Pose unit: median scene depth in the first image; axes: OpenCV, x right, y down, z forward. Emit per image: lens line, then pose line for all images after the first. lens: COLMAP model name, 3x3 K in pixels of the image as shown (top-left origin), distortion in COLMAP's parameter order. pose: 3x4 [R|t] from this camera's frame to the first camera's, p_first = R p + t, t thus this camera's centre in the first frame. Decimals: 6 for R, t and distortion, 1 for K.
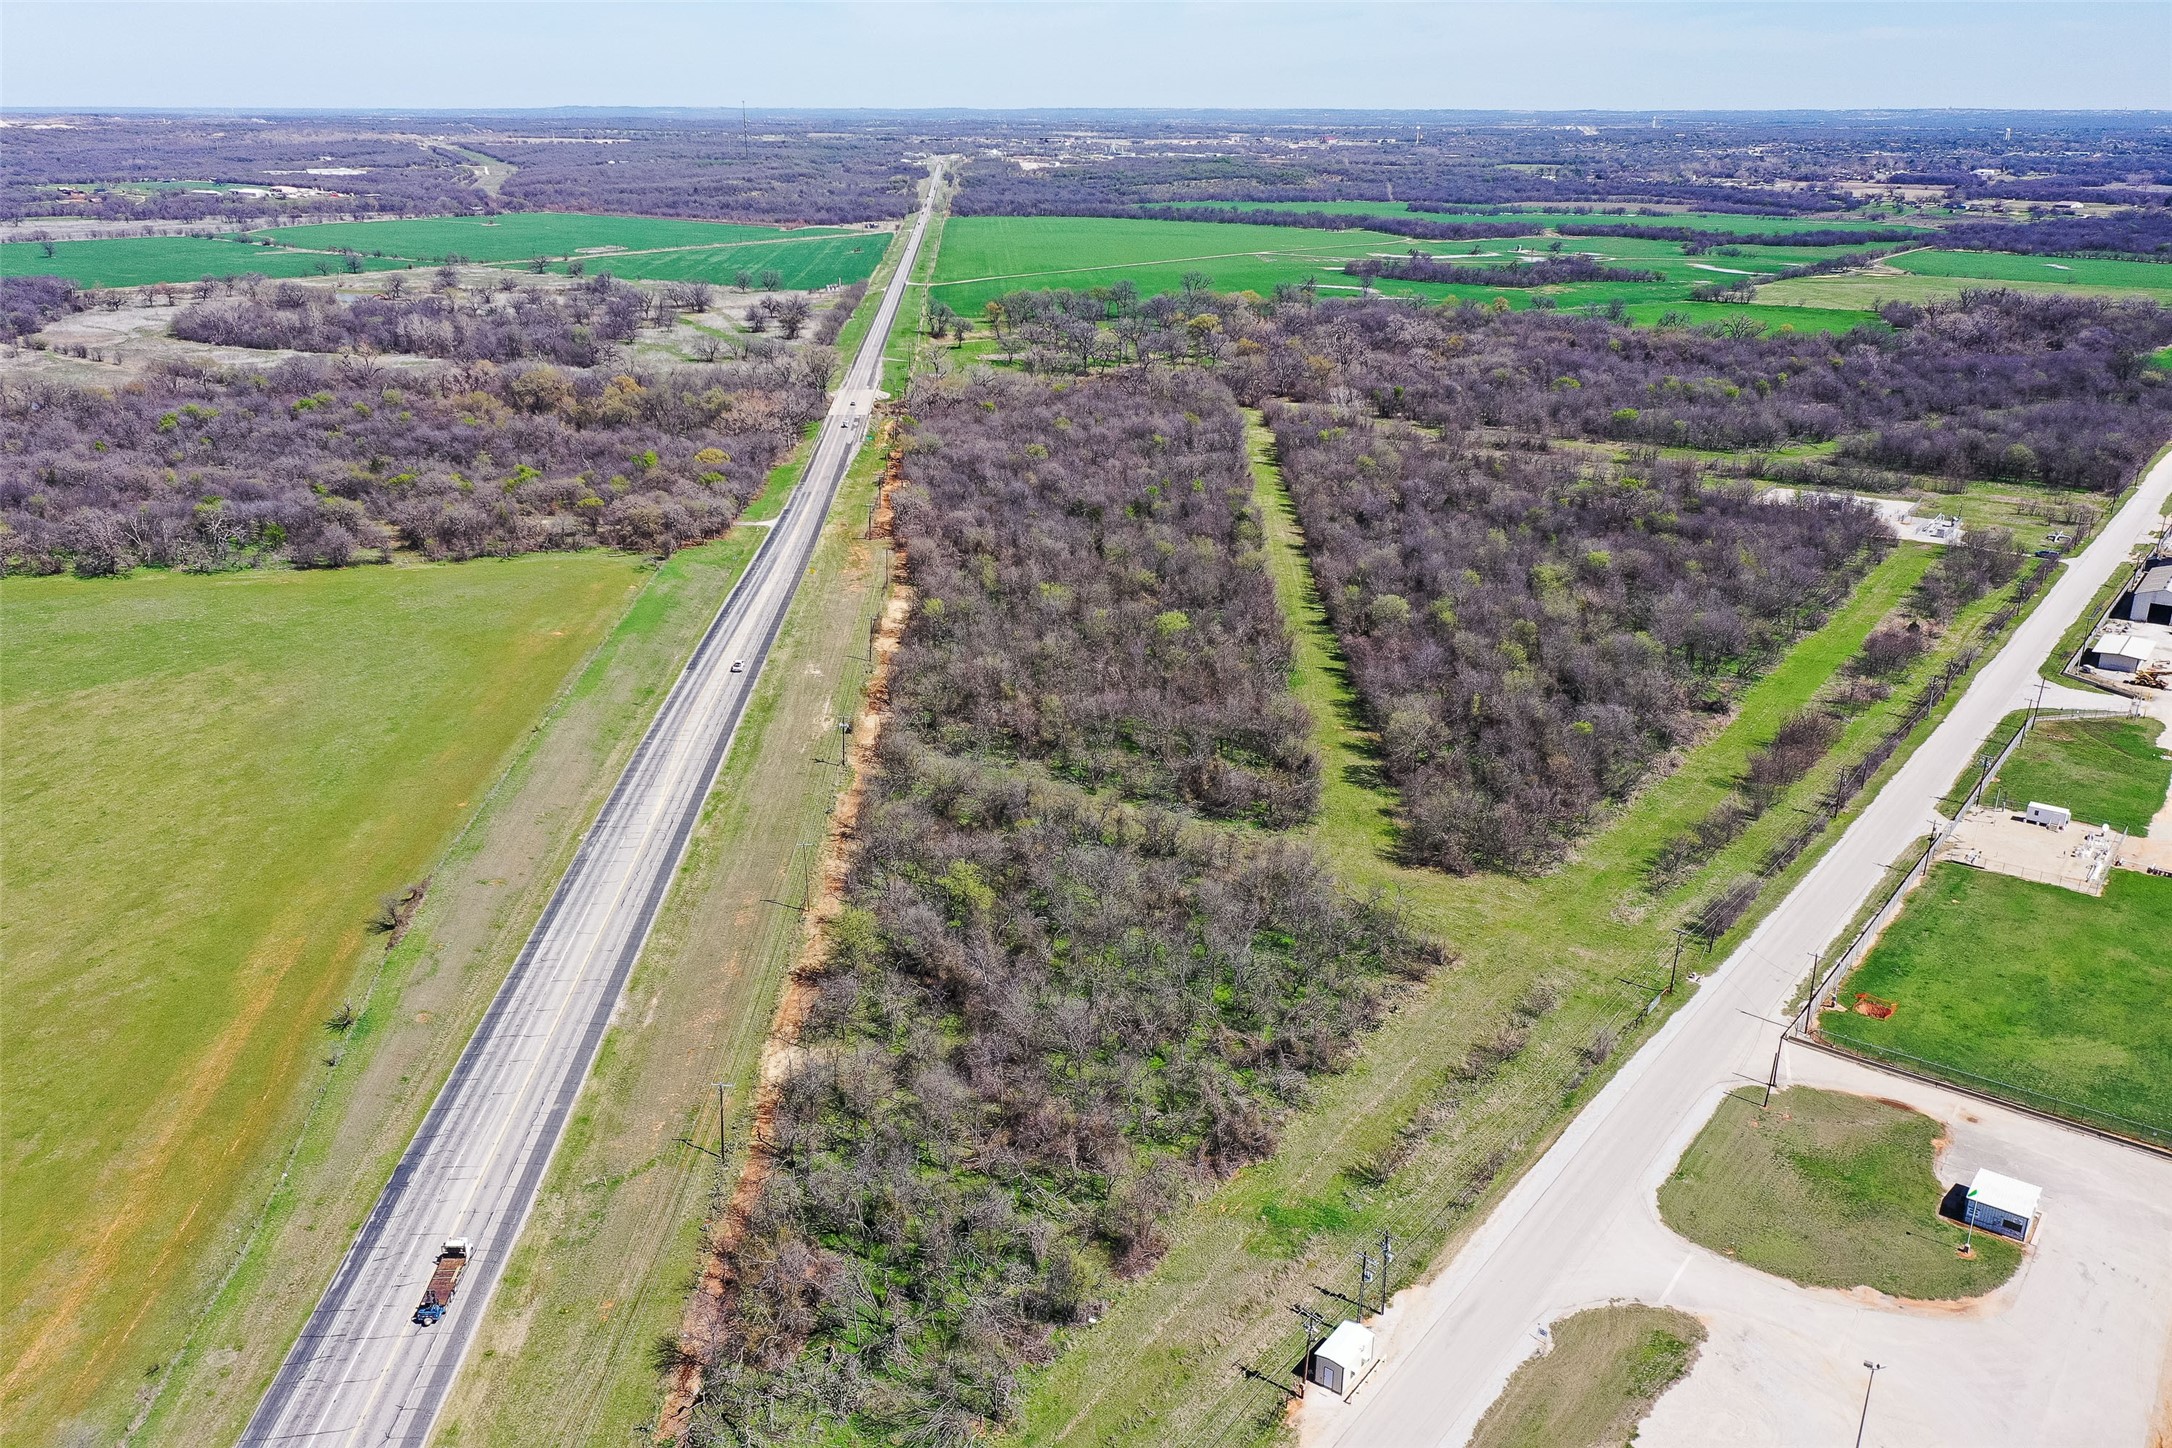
lens RADIAL K [[1701.4, 0, 1086.0], [0, 1701.4, 724.0], [0, 0, 1]] dist [-0.000009, 0.007245]
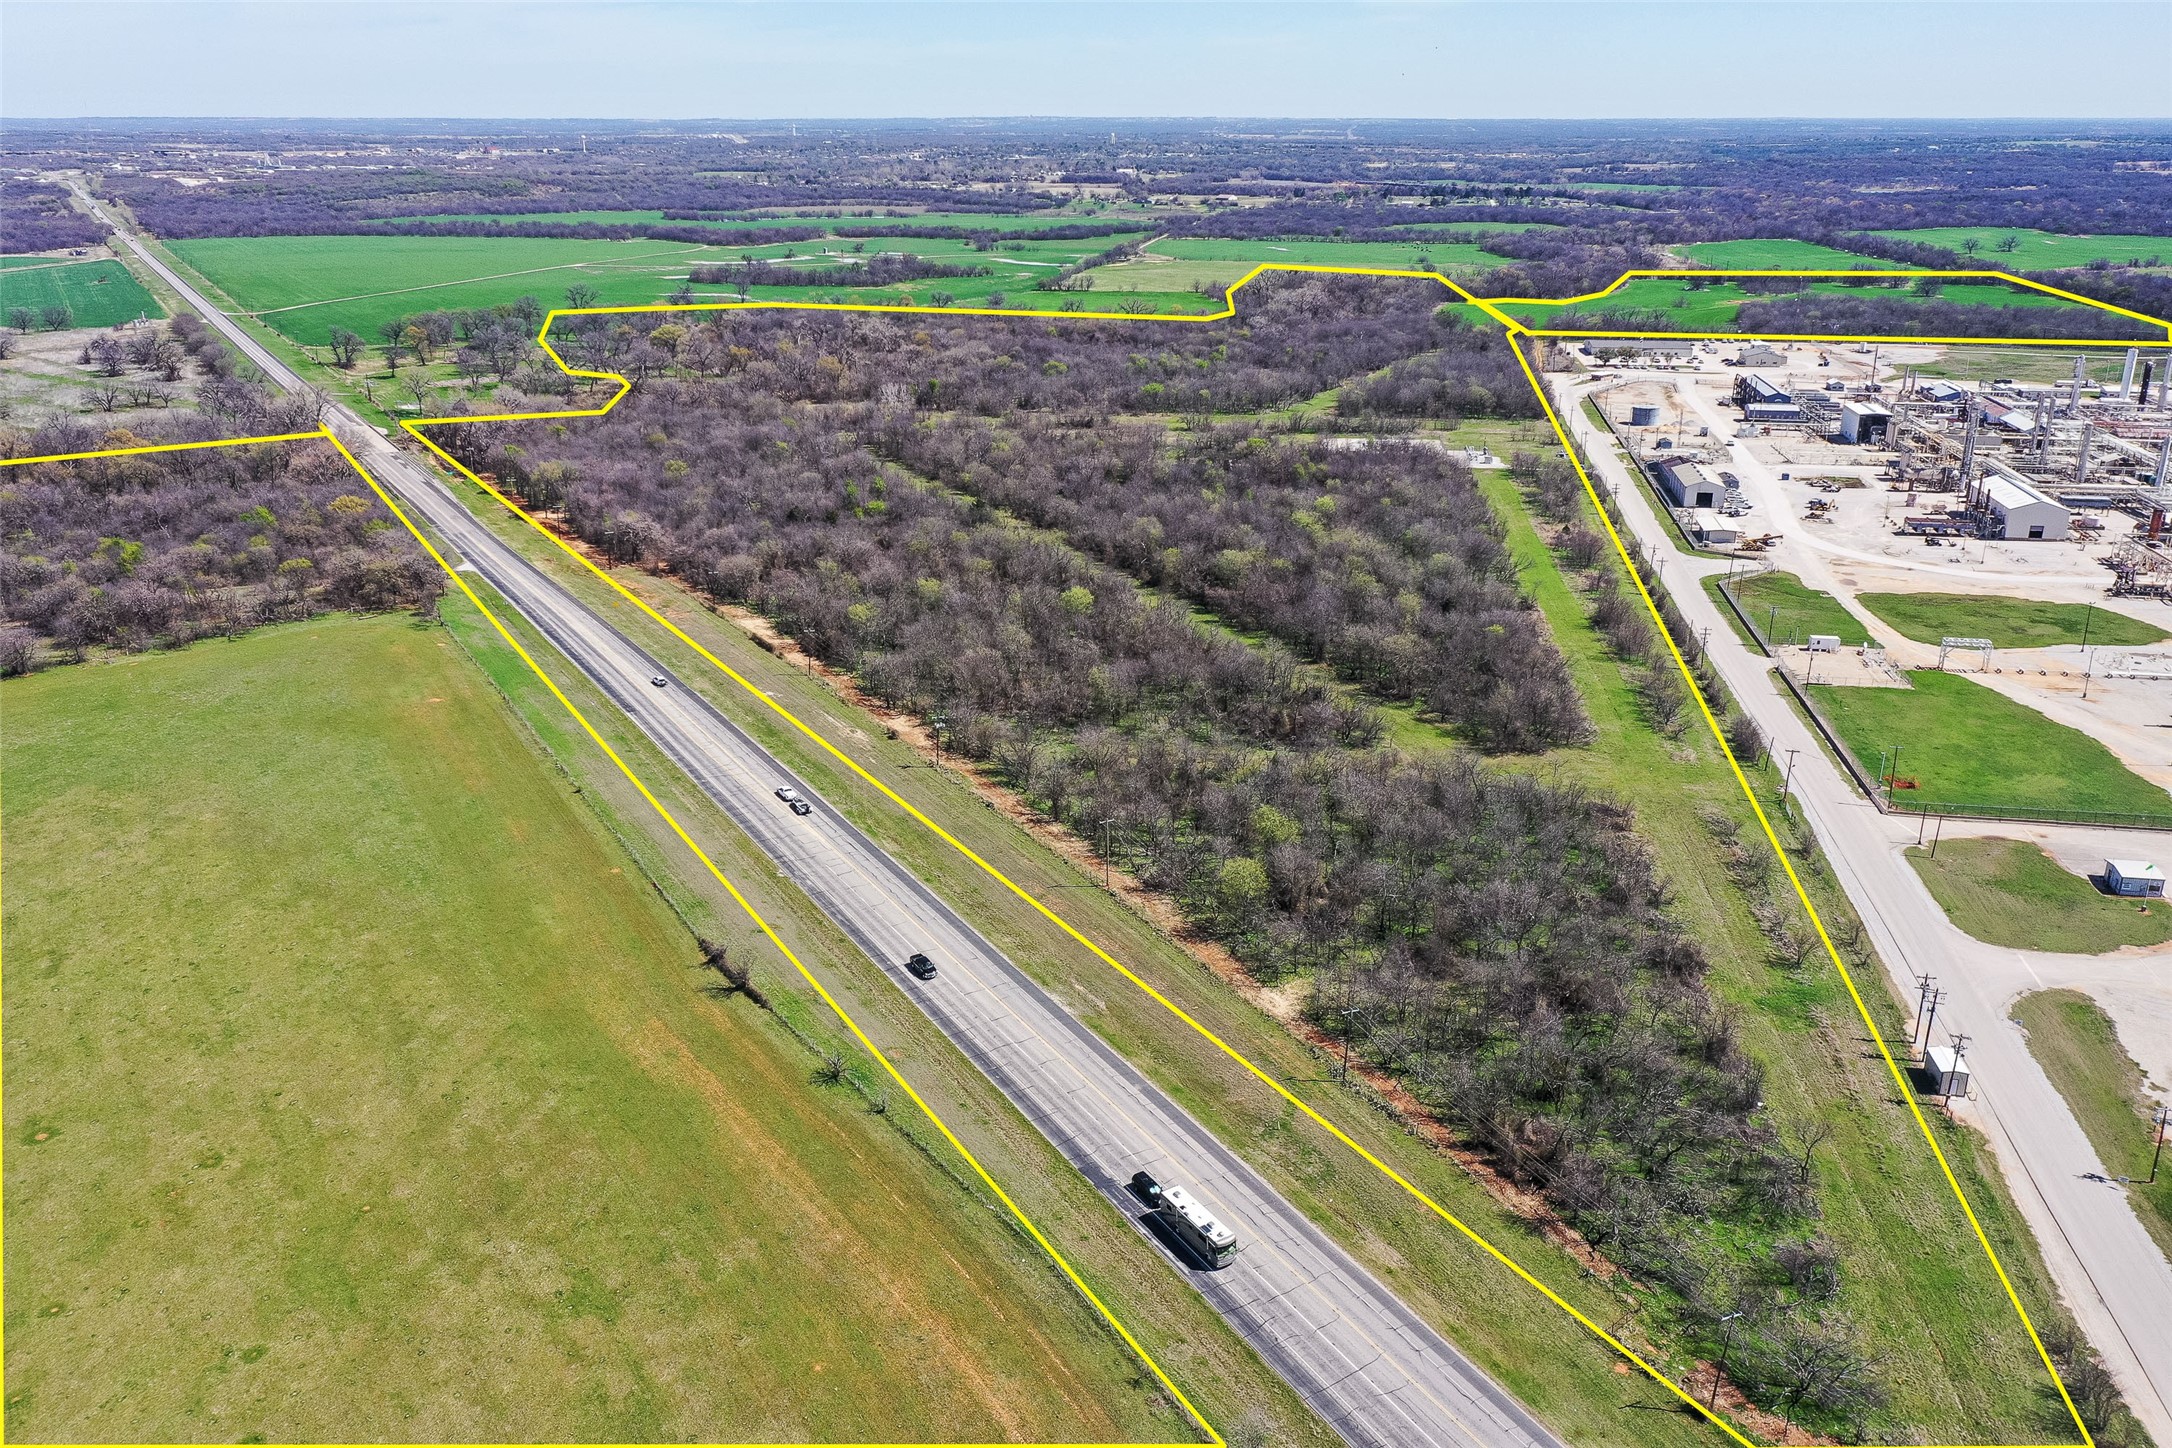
lens RADIAL K [[1701.4, 0, 1086.0], [0, 1701.4, 724.0], [0, 0, 1]] dist [-0.000009, 0.007245]
pose [[0.885691, -0.158564, 0.436358, -0.498916], [0.160561, 0.986488, 0.032573, -0.018584], [-0.435627, 0.041213, 0.899183, 0.058774]]
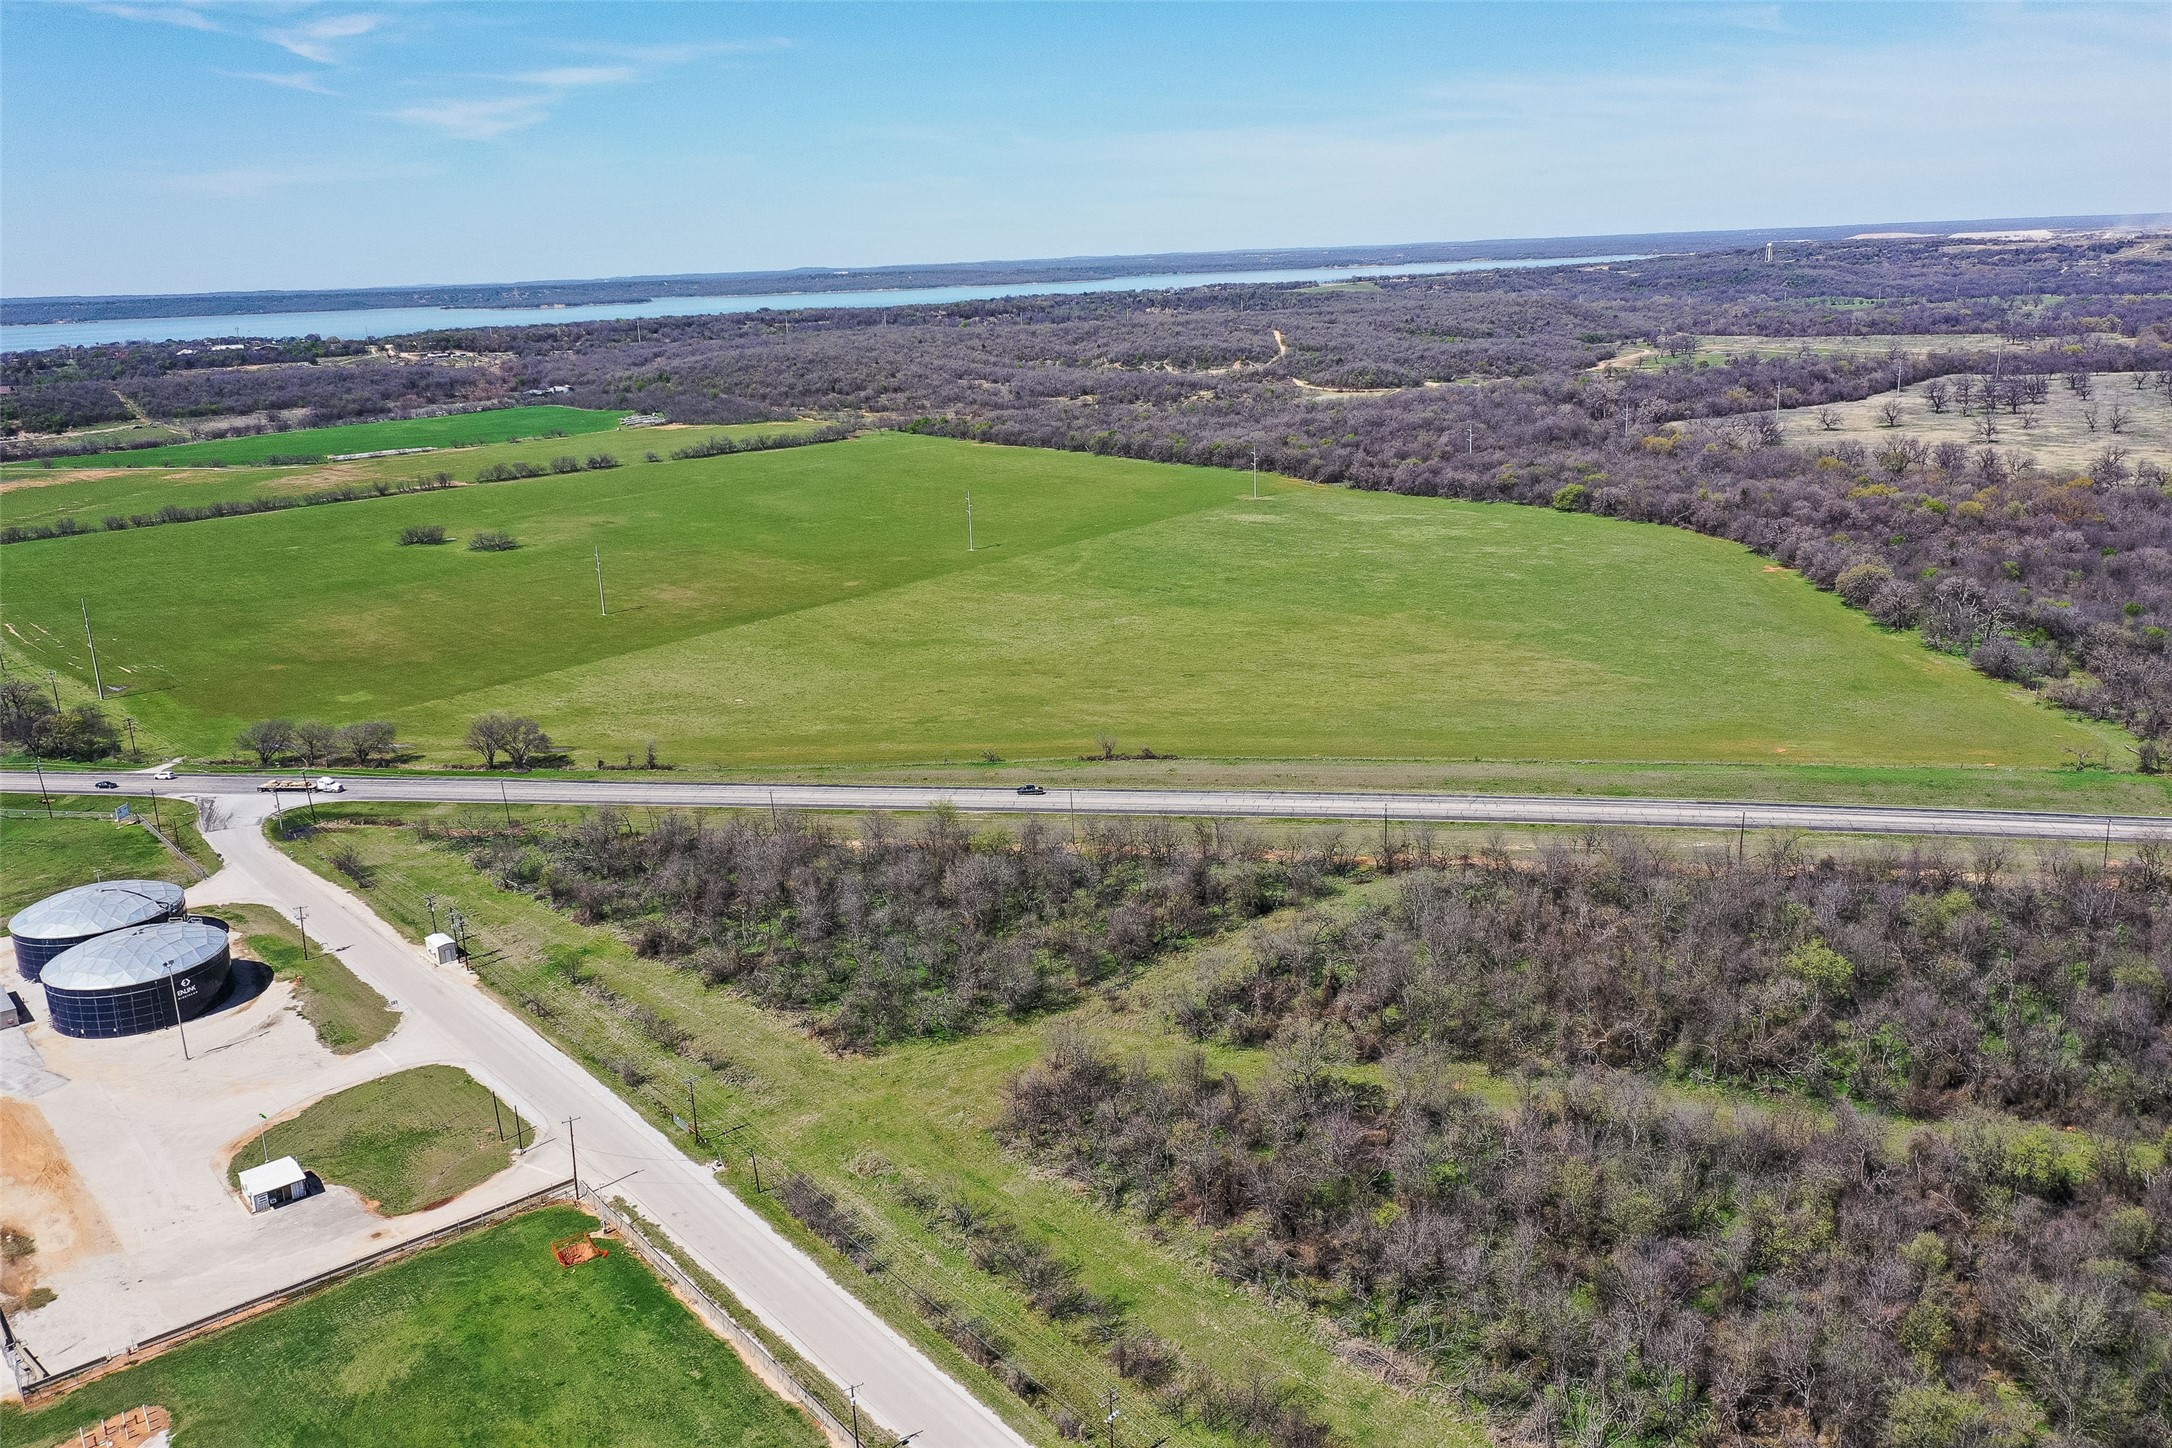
lens RADIAL K [[1701.4, 0, 1086.0], [0, 1701.4, 724.0], [0, 0, 1]] dist [-0.000009, 0.007245]
pose [[-0.211616, 0.261896, -0.941610, 0.856964], [-0.302132, 0.898709, 0.317864, -0.322319], [0.929481, 0.351756, -0.111054, 0.917610]]
